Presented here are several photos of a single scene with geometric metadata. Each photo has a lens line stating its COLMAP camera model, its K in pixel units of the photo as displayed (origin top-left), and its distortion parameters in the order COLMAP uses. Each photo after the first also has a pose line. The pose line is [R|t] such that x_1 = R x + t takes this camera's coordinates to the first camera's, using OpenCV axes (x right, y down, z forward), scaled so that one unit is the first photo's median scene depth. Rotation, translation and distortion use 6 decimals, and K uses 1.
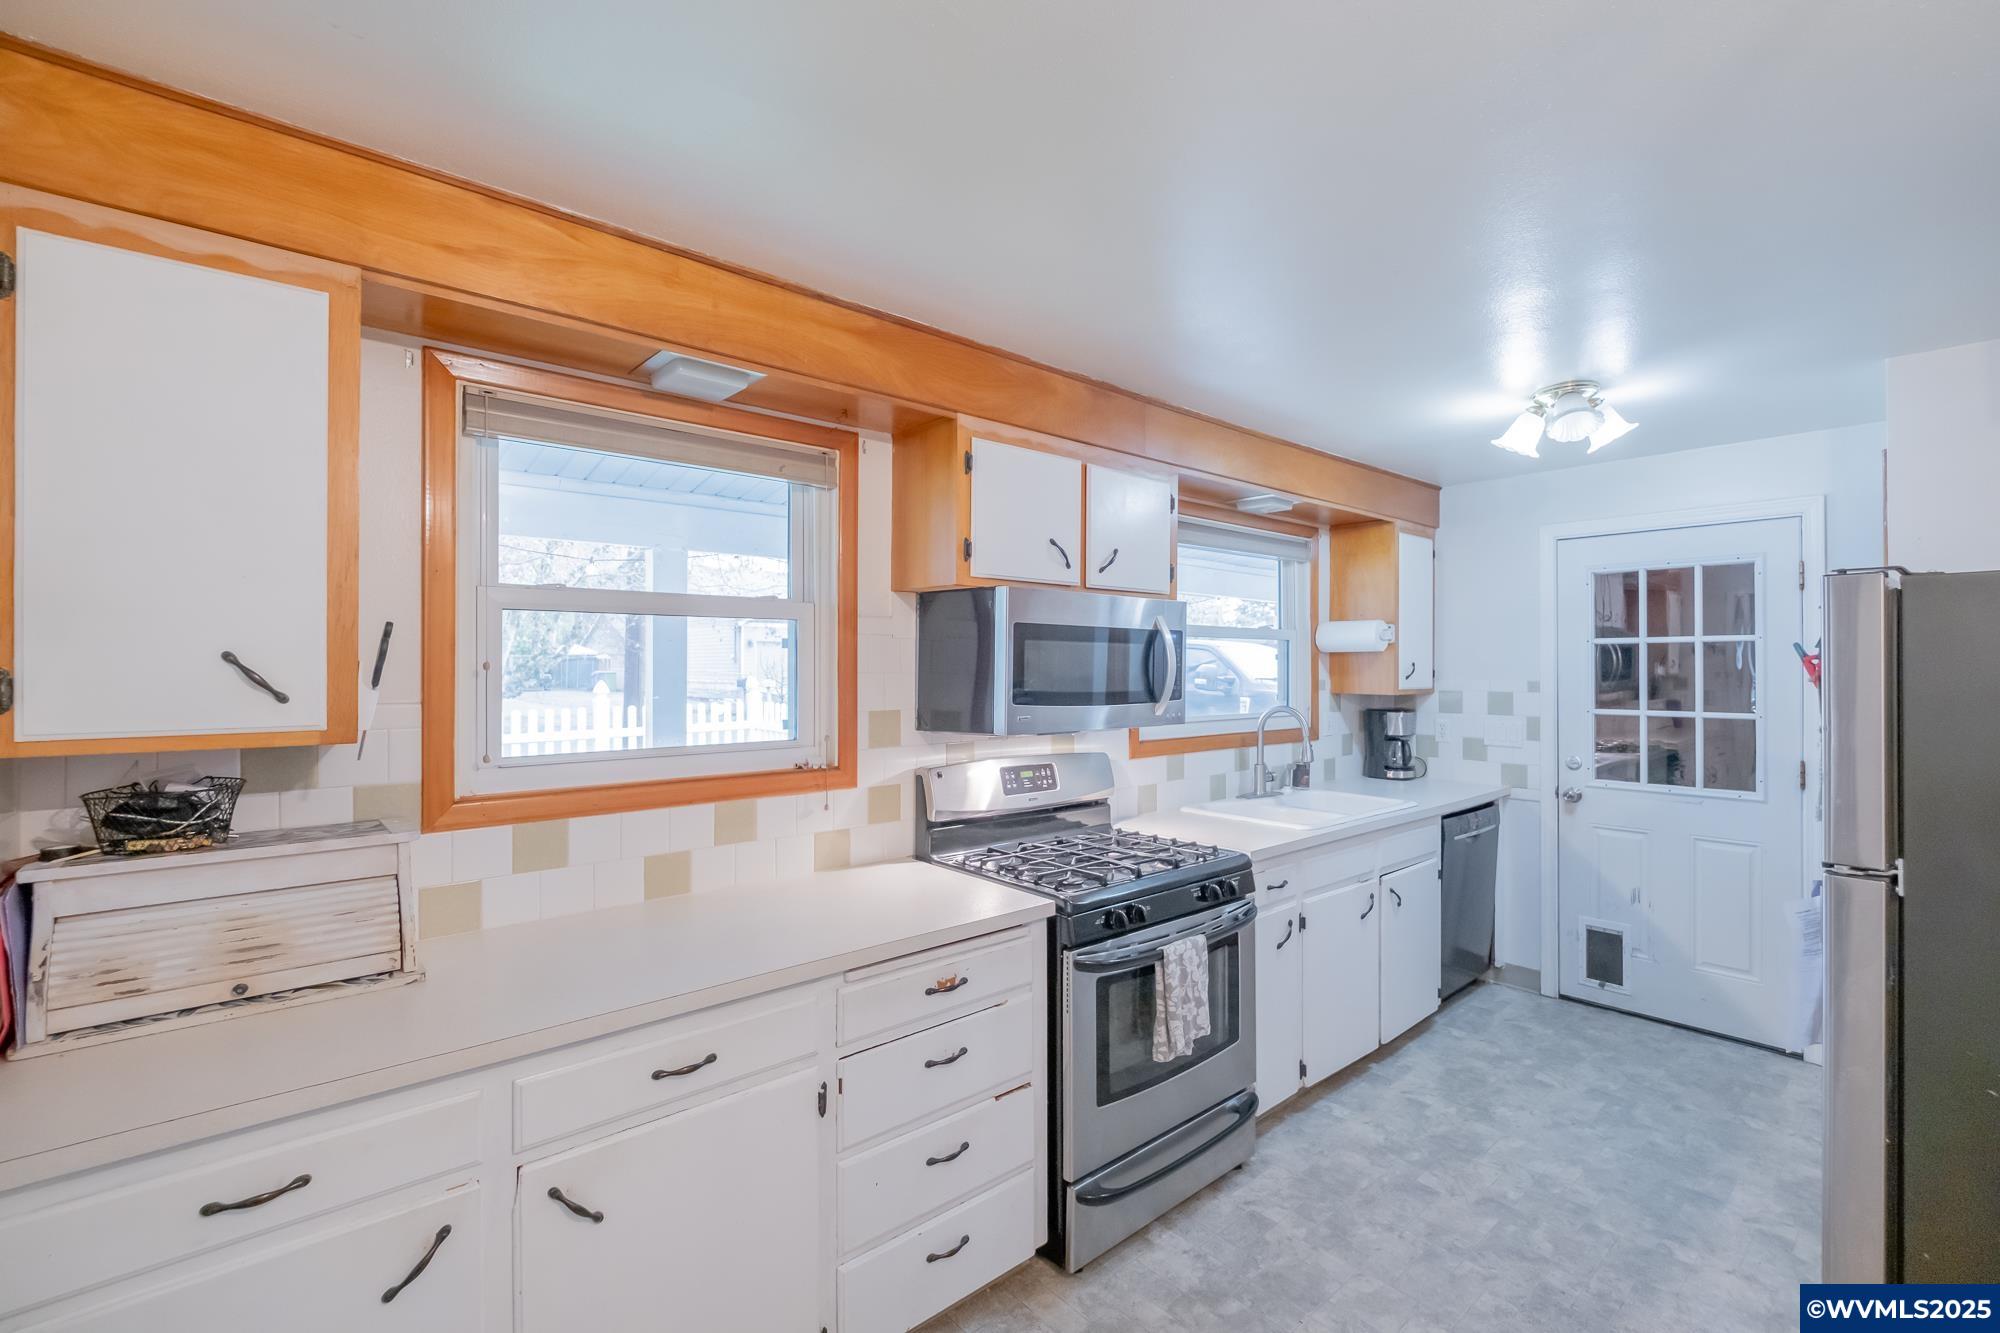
lens RADIAL K [[874.5, 0, 1017.5], [0, 874.5, 662.8], [0, 0, 1]] dist [0.003602, -0.007538]
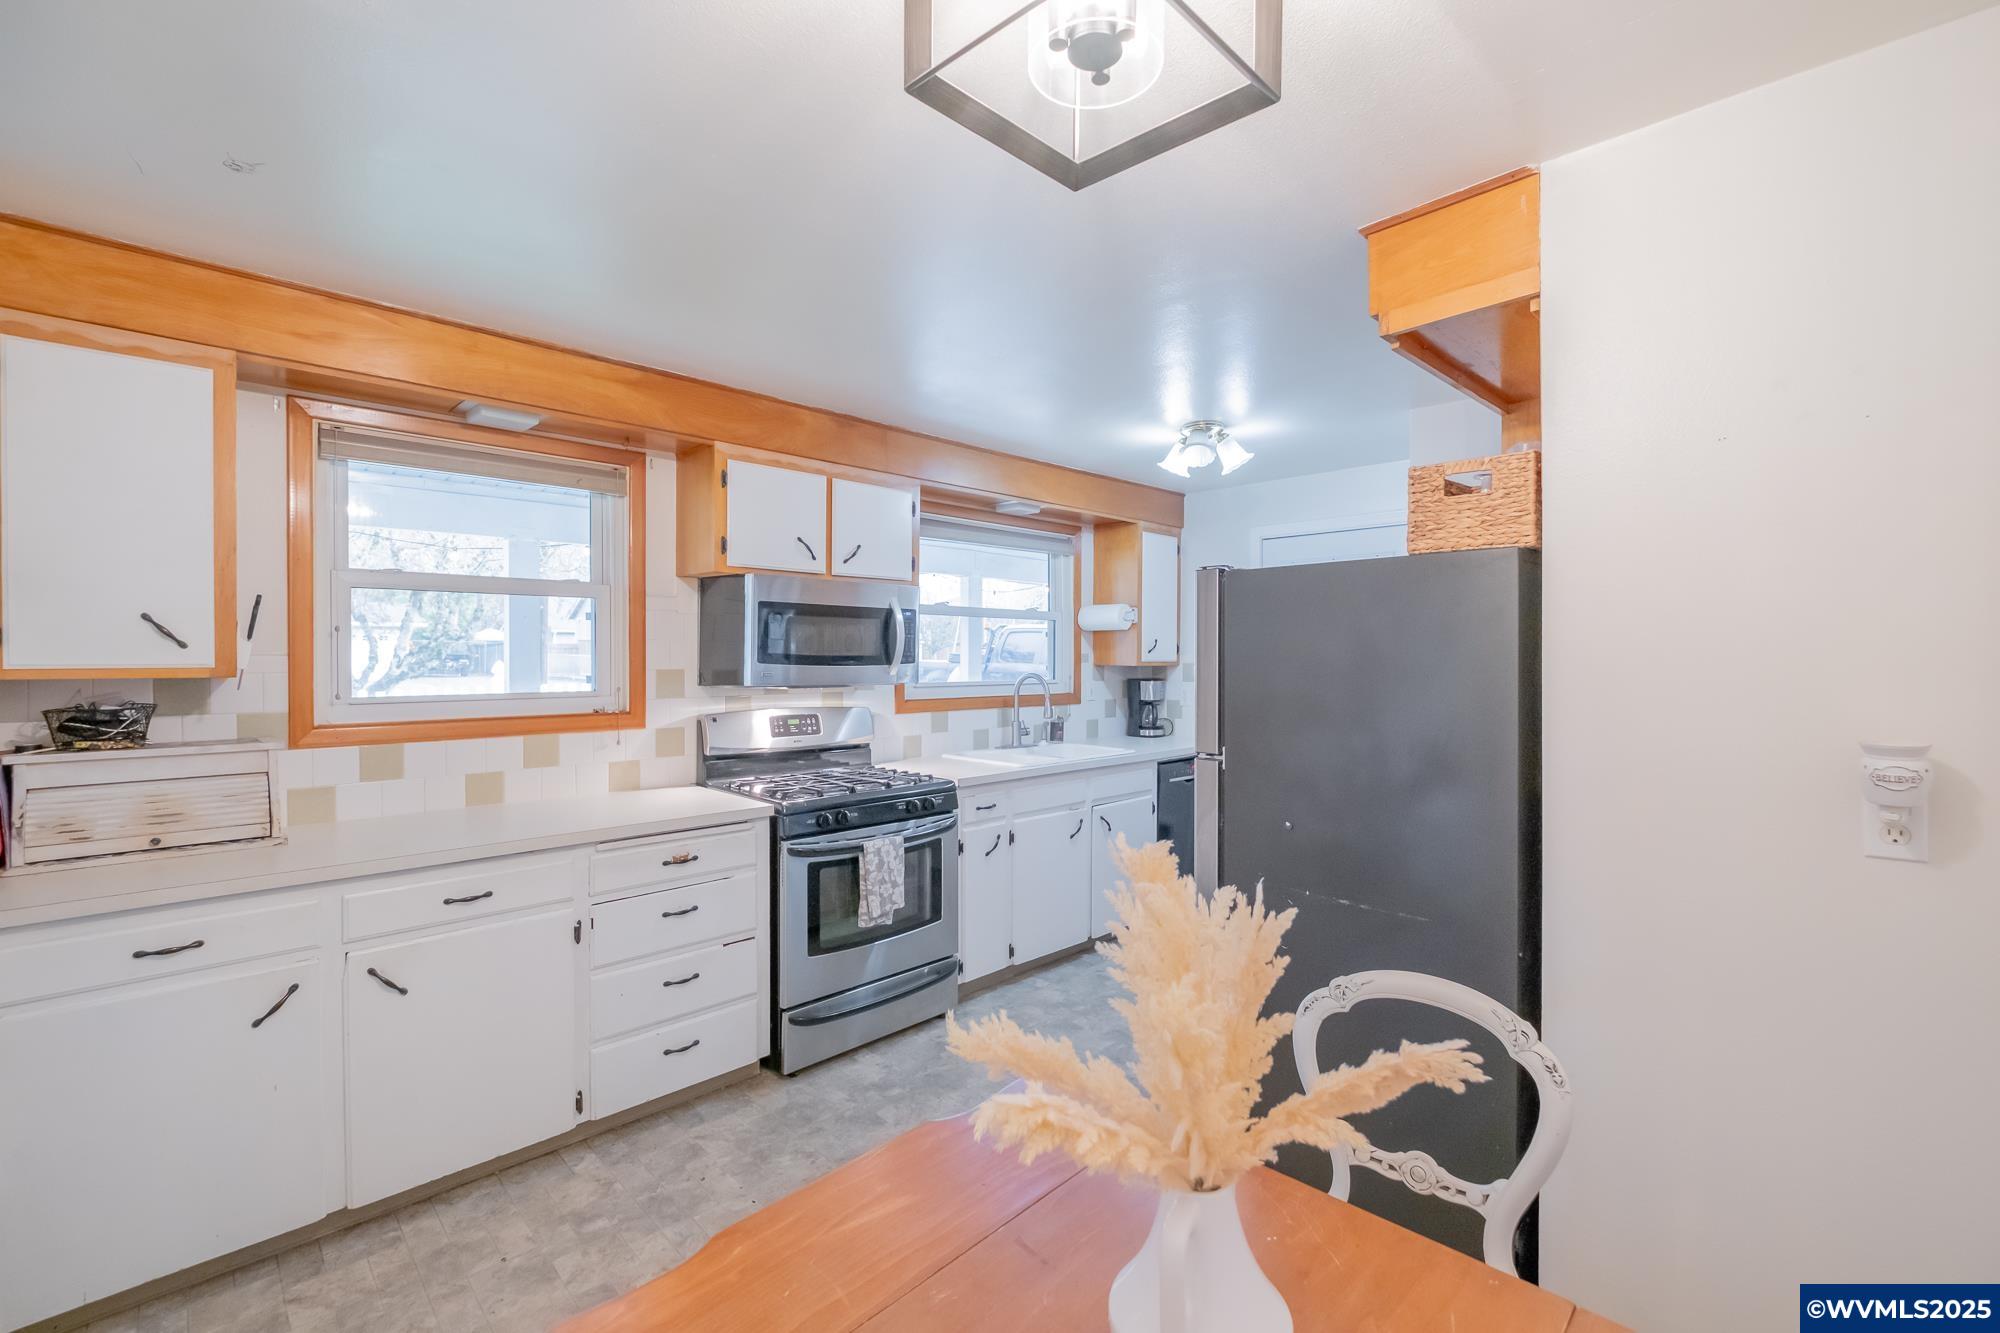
lens RADIAL K [[870.3, 0, 990.1], [0, 870.3, 664.5], [0, 0, 1]] dist [-0.003200, -0.005339]
pose [[0.998735, 0.003090, 0.050179, 0.256529], [-0.003903, 0.999862, 0.016118, 0.025181], [-0.050122, -0.016294, 0.998610, -0.302479]]
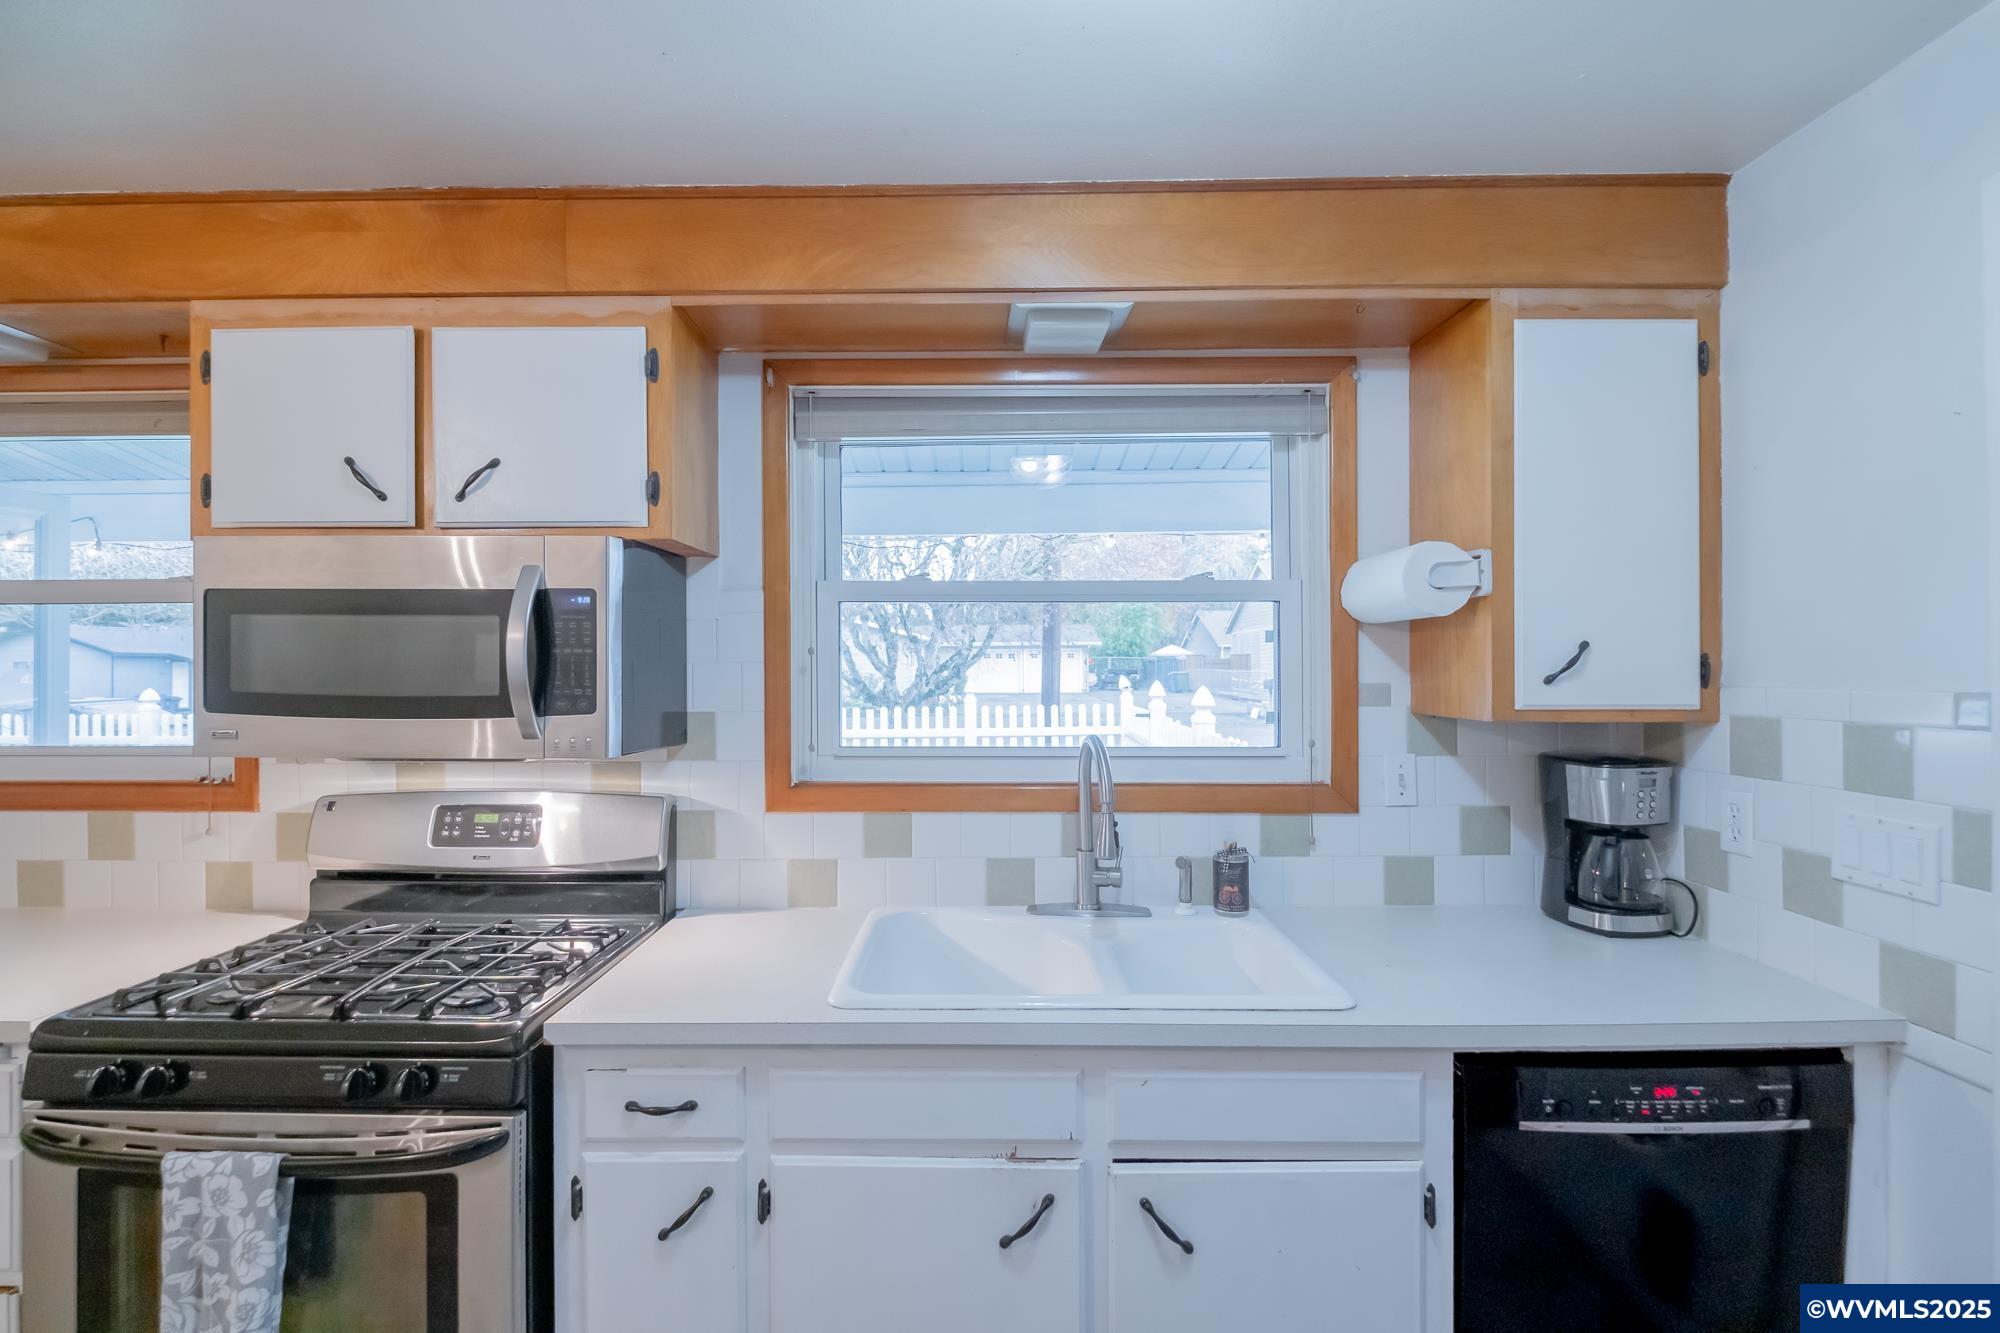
lens RADIAL K [[945.0, 0, 943.2], [0, 945.0, 650.2], [0, 0, 1]] dist [0.001315, -0.010269]
pose [[0.741025, -0.006224, -0.671448, 0.827193], [0.005640, 0.999979, -0.003045, 0.004721], [0.671453, -0.001531, 0.741045, 0.778238]]
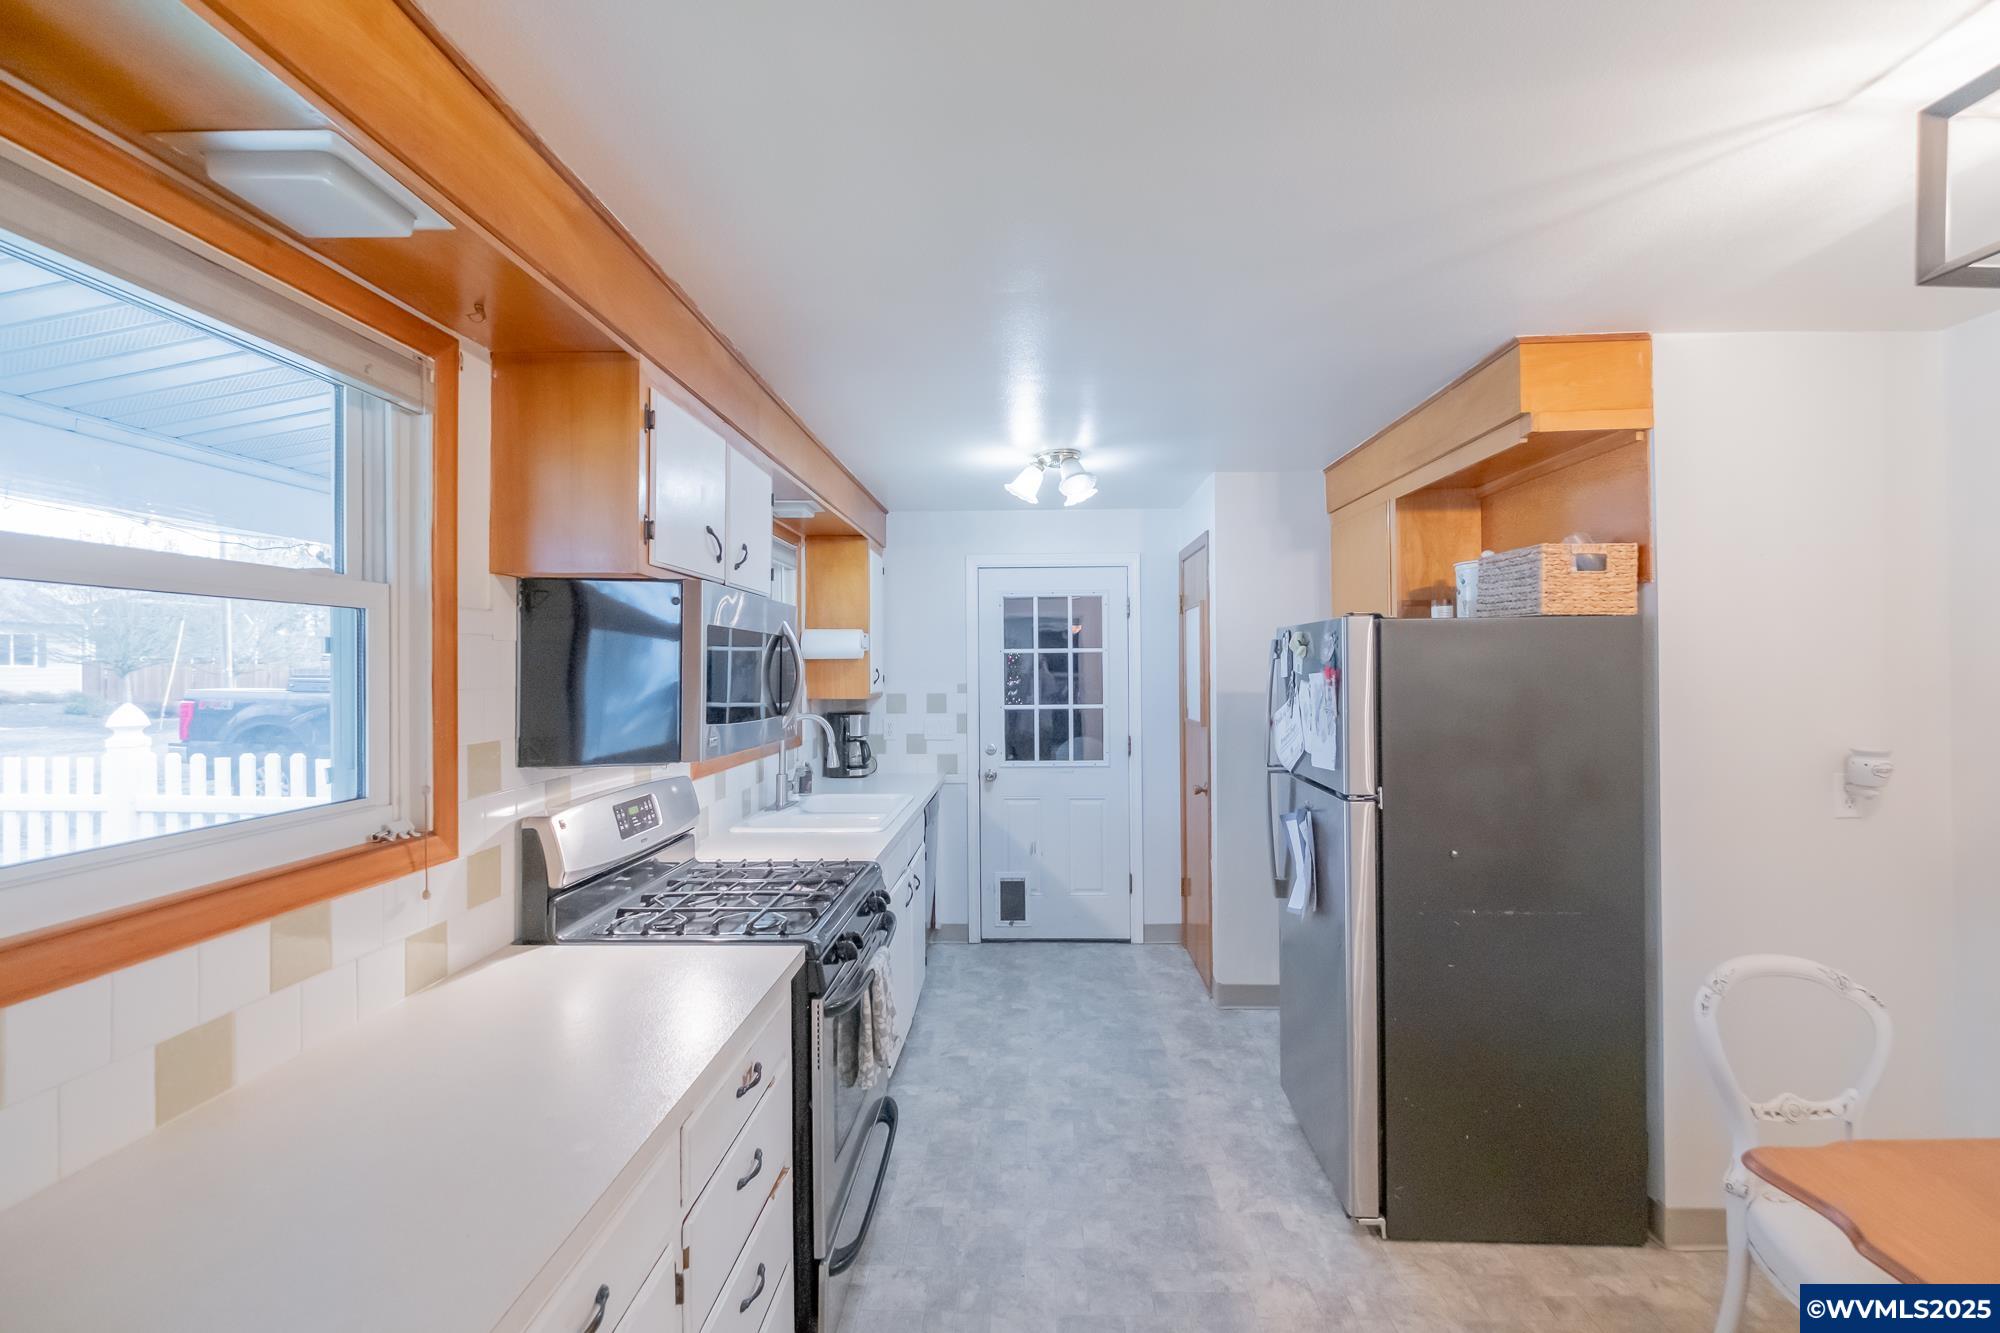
lens RADIAL K [[874.5, 0, 1017.5], [0, 874.5, 662.8], [0, 0, 1]] dist [0.003602, -0.007538]
pose [[0.671268, 0.000381, 0.741215, -0.385089], [0.002721, 0.999992, -0.002978, -0.006418], [-0.741210, 0.004016, 0.671261, 0.210615]]
